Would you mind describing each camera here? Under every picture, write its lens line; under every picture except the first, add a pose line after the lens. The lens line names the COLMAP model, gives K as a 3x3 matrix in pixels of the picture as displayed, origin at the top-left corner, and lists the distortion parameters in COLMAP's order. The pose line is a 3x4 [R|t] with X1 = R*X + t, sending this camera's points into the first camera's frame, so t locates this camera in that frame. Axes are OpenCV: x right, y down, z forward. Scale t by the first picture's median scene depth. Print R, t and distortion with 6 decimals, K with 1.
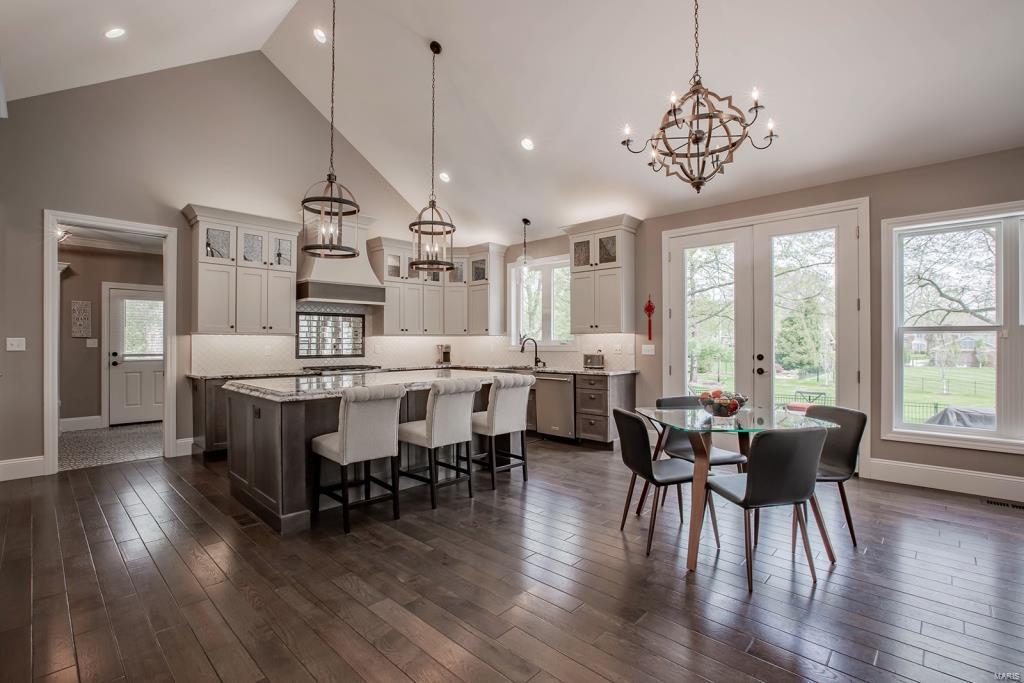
lens RADIAL K [[474.0, 0, 512.0], [0, 474.0, 341.5], [0, 0, 1]] dist [-0.049396, 0.027076]
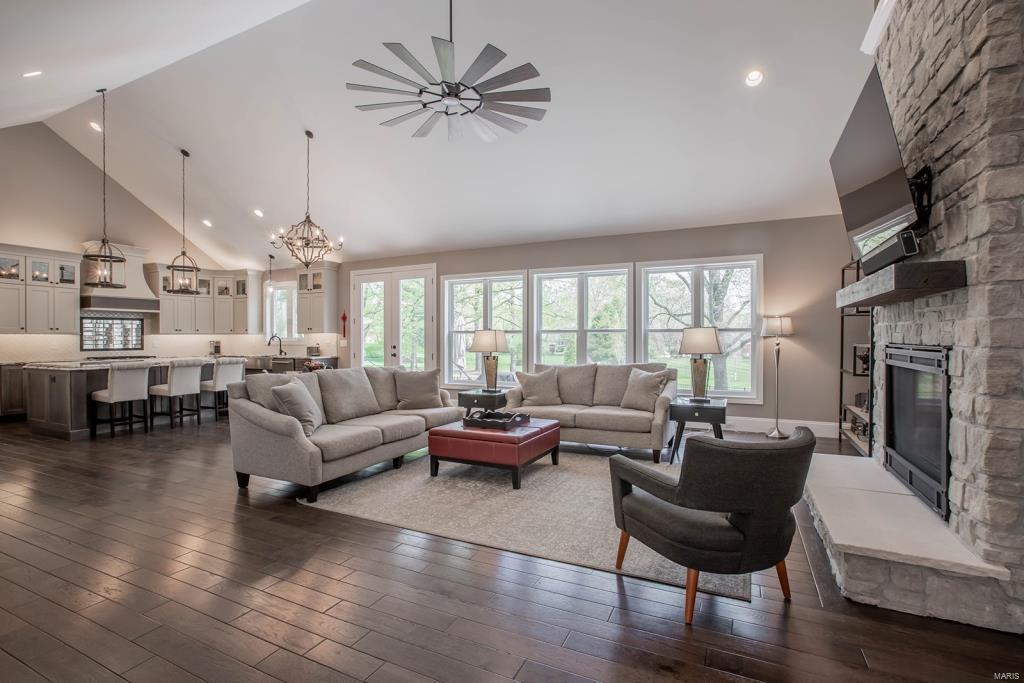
lens RADIAL K [[474.0, 0, 512.0], [0, 474.0, 341.5], [0, 0, 1]] dist [-0.049396, 0.027076]
pose [[0.950151, -0.004461, 0.311760, 0.321251], [0.001894, 0.999962, 0.008534, -0.001201], [-0.311786, -0.007518, 0.950123, -0.690677]]
